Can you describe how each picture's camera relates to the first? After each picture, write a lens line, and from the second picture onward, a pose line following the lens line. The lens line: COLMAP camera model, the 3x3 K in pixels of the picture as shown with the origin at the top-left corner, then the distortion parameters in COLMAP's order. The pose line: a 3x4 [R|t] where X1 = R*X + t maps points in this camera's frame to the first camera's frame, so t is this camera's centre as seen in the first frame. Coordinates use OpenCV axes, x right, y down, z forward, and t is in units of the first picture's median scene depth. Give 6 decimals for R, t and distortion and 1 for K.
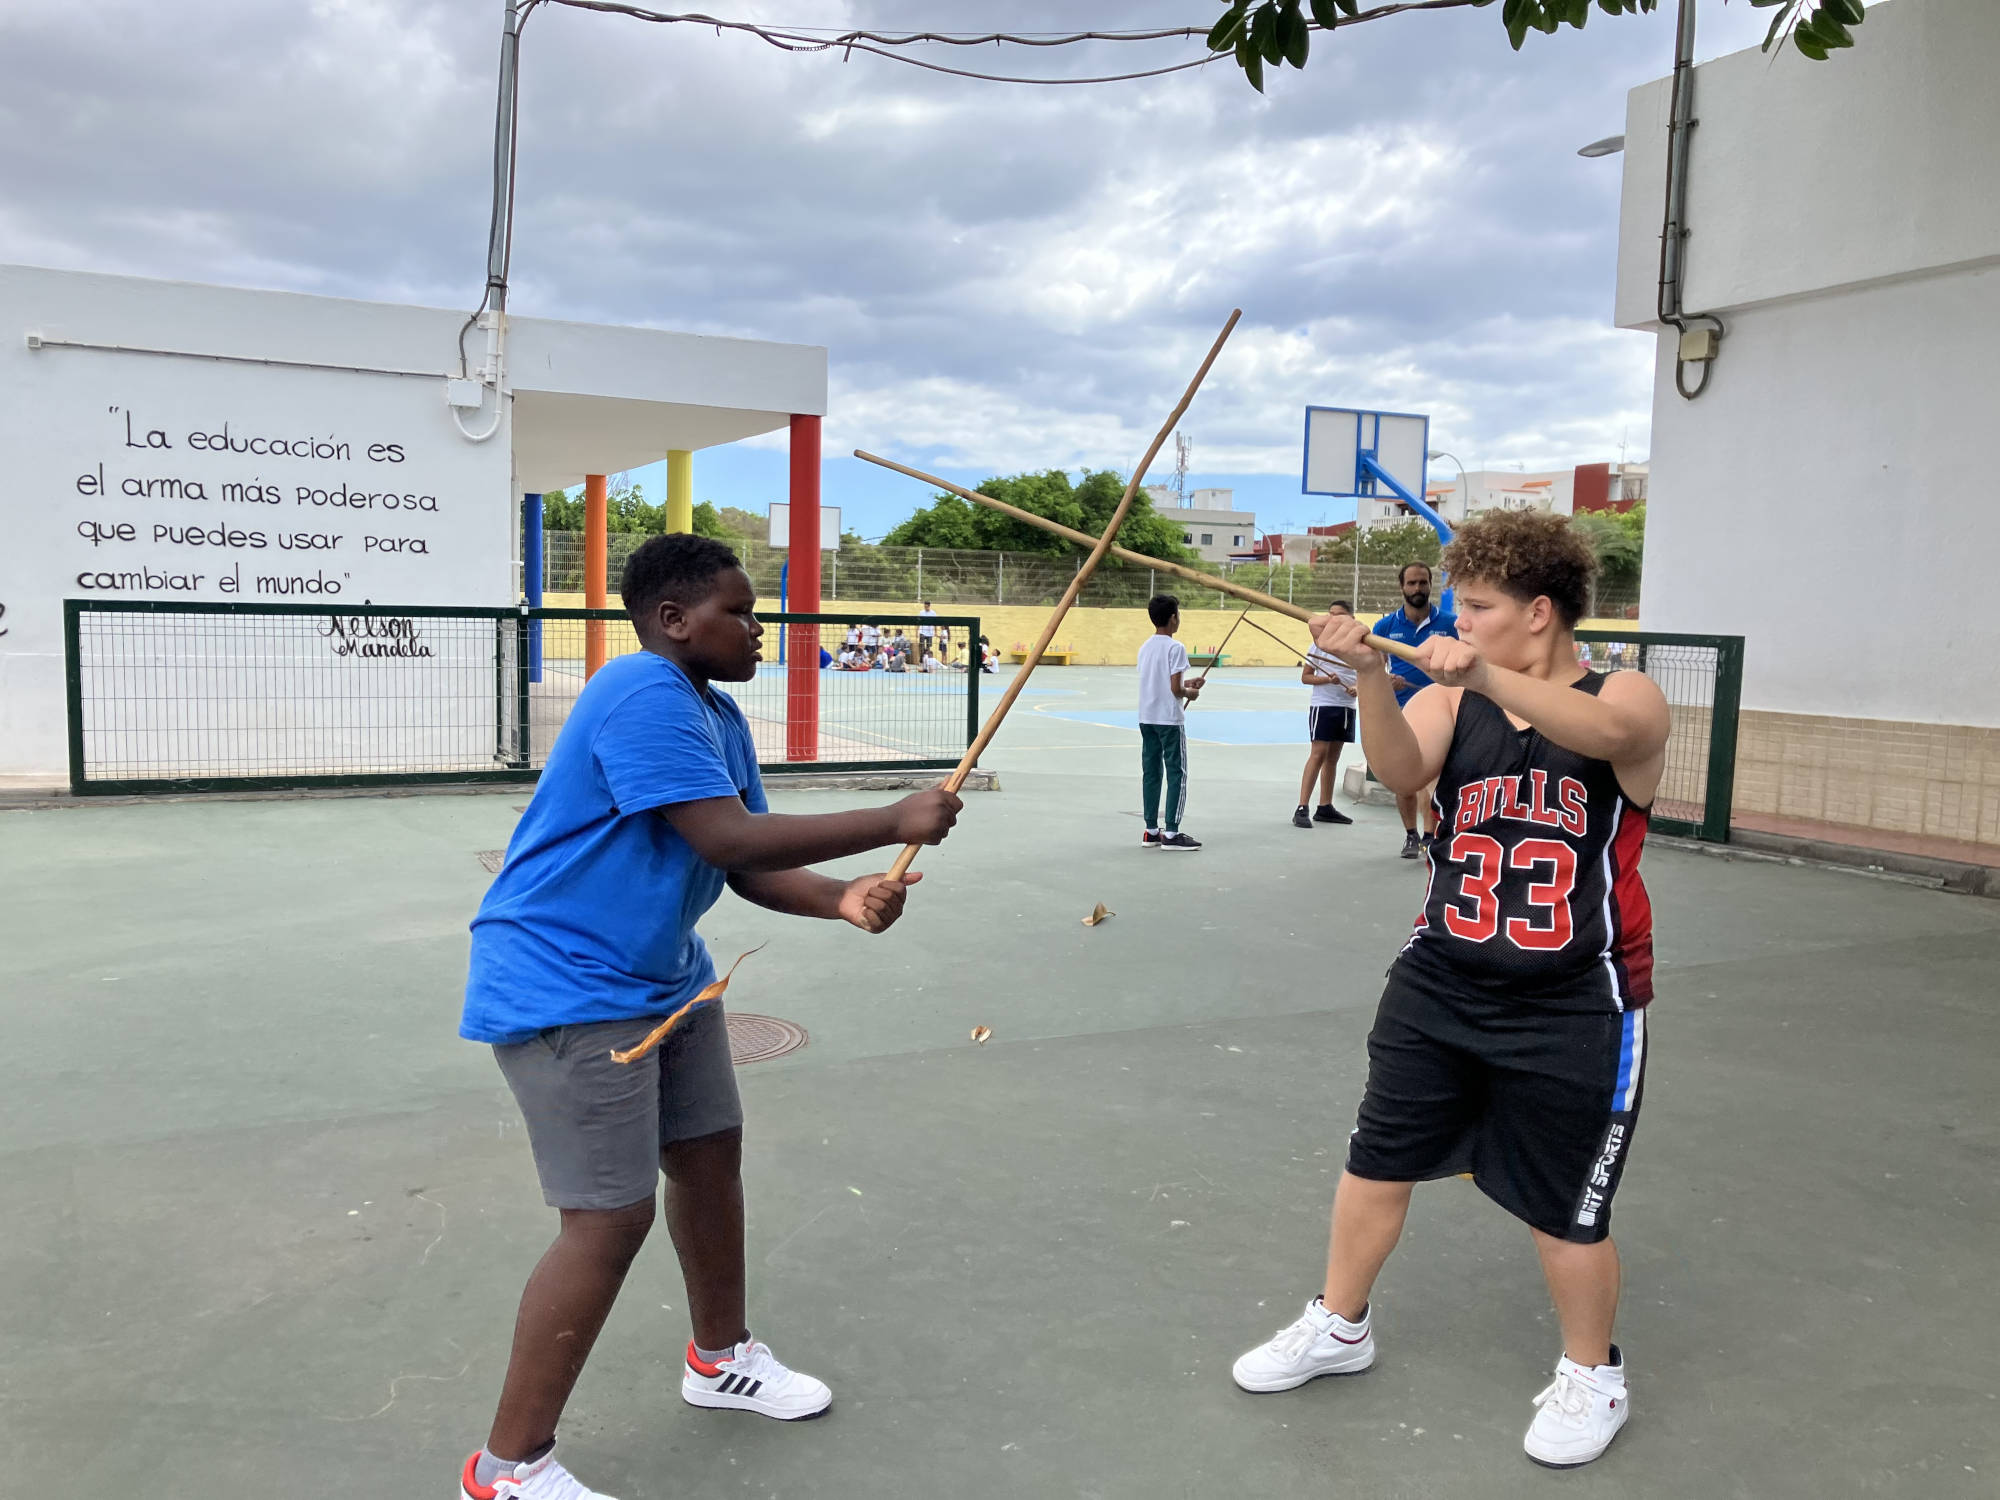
lens RADIAL K [[1616.2, 0, 1008.4], [0, 1616.2, 746.0], [0, 0, 1]] dist [0.007811, -0.000177]
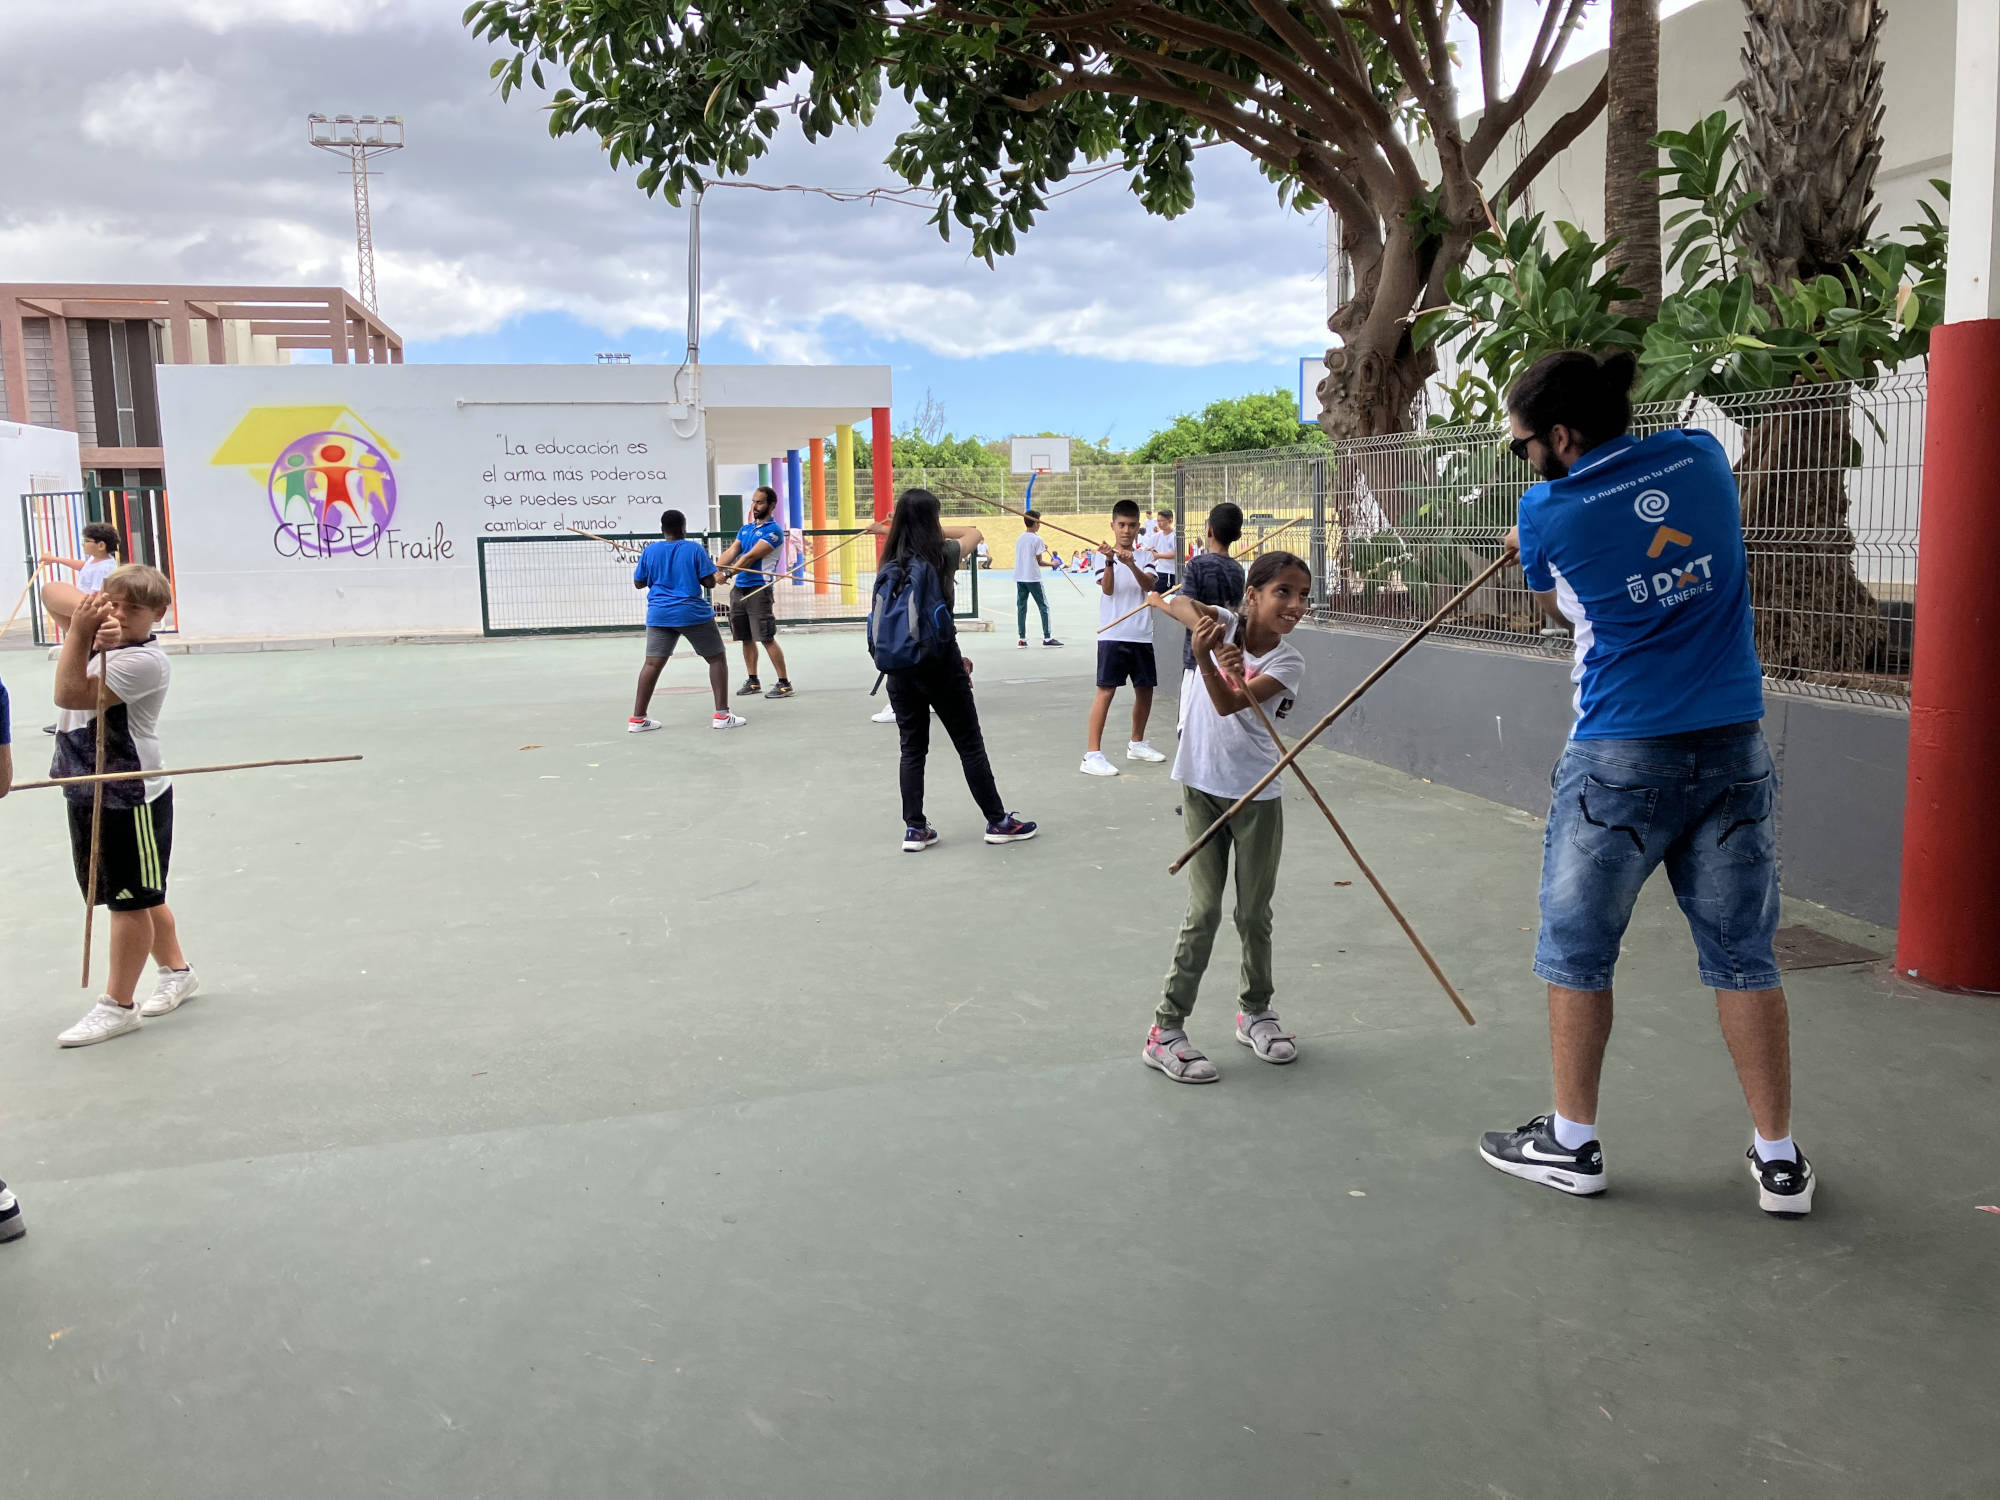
lens RADIAL K [[1616.2, 0, 1008.4], [0, 1616.2, 746.0], [0, 0, 1]] dist [0.007811, -0.000177]
pose [[0.972335, -0.007071, -0.233485, 0.443637], [0.020390, 0.998296, 0.054680, 0.060801], [0.232700, -0.057928, 0.970822, -0.684111]]
